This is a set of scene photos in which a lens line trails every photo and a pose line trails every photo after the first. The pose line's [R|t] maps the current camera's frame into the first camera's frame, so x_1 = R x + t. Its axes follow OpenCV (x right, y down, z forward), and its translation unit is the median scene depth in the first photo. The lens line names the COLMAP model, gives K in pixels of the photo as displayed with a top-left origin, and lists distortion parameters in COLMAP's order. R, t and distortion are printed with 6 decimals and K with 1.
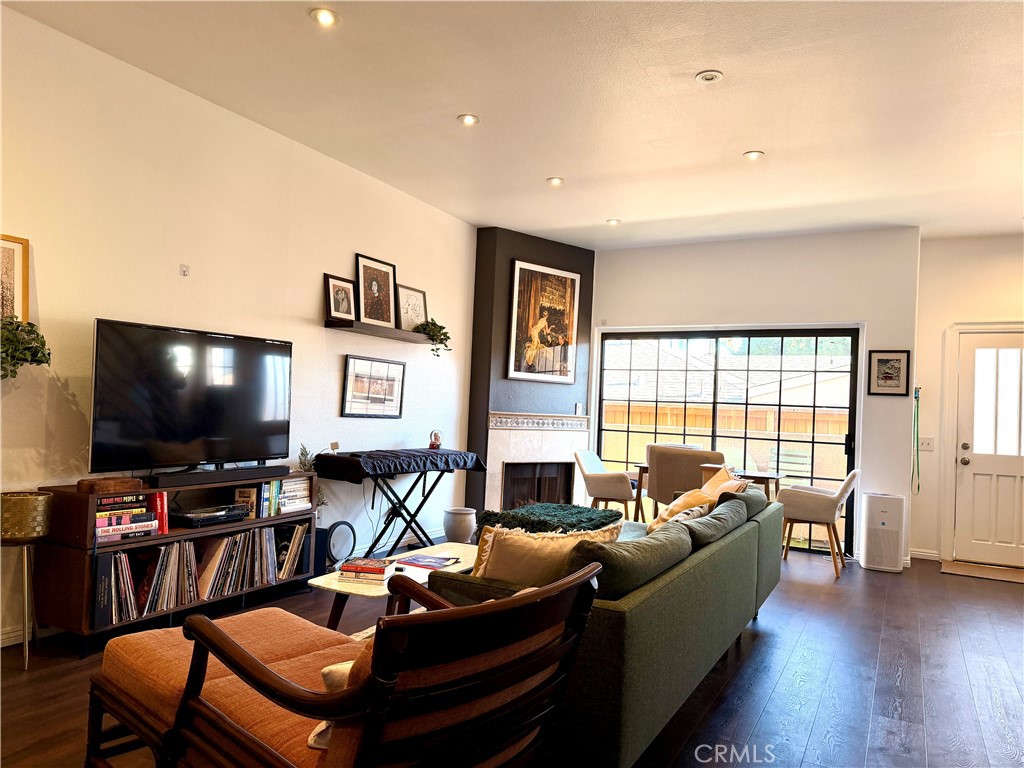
lens RADIAL K [[696.8, 0, 506.7], [0, 696.8, 384.5], [0, 0, 1]] dist [0.067620, -0.102524]
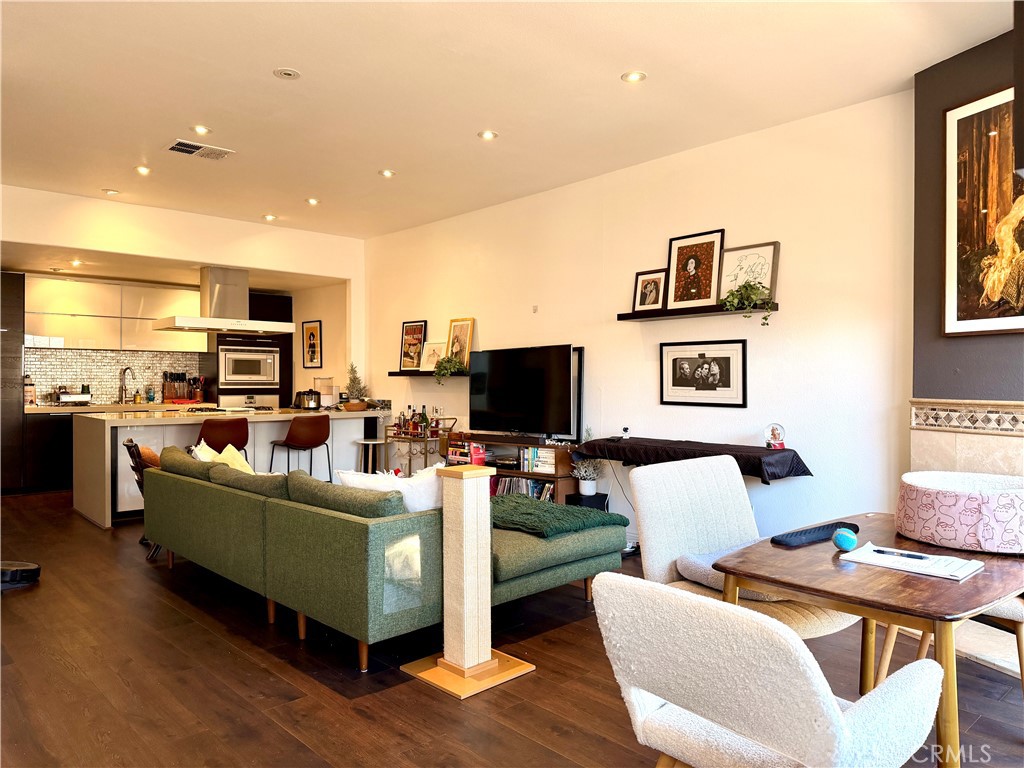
lens RADIAL K [[716.6, 0, 512.0], [0, 716.6, 384.0], [0, 0, 1]] dist [0.068951, -0.122760]
pose [[-0.313470, -0.044334, -0.948563, 0.749747], [0.016938, 0.998490, -0.052265, 0.061133], [0.949447, -0.032451, -0.312245, 1.018745]]
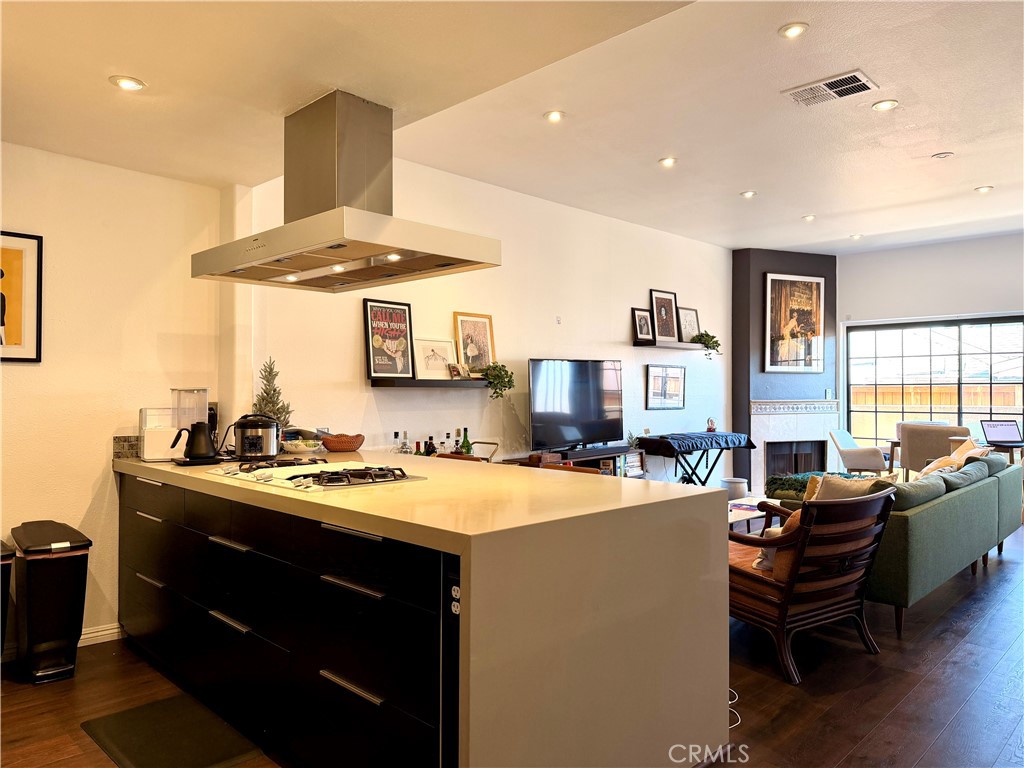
lens RADIAL K [[696.8, 0, 506.7], [0, 696.8, 384.5], [0, 0, 1]] dist [0.067620, -0.102524]
pose [[0.957624, -0.048269, -0.283947, -0.098237], [0.054573, 0.998407, 0.014326, -0.034657], [0.282803, -0.029215, 0.958733, -0.351352]]
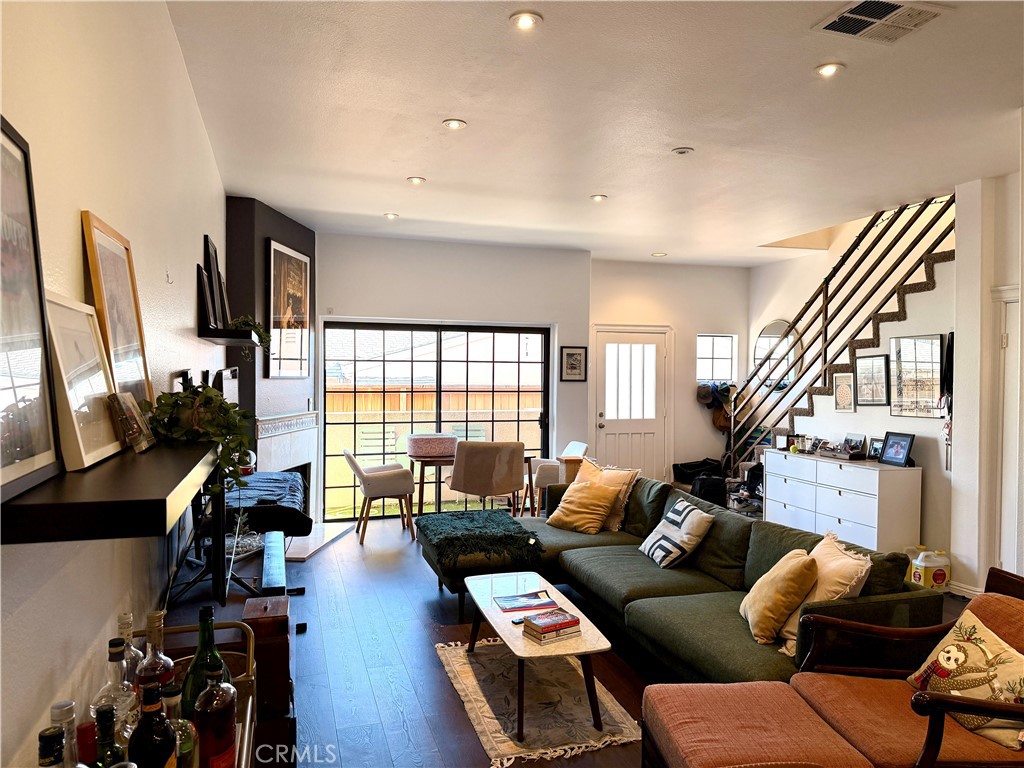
lens RADIAL K [[697.0, 0, 509.5], [0, 697.0, 398.3], [0, 0, 1]] dist [0.069547, -0.078788]
pose [[0.685255, -0.065179, 0.725381, -0.509294], [-0.001232, 0.995882, 0.090648, -0.075158], [-0.728302, -0.063011, 0.682353, 0.221890]]
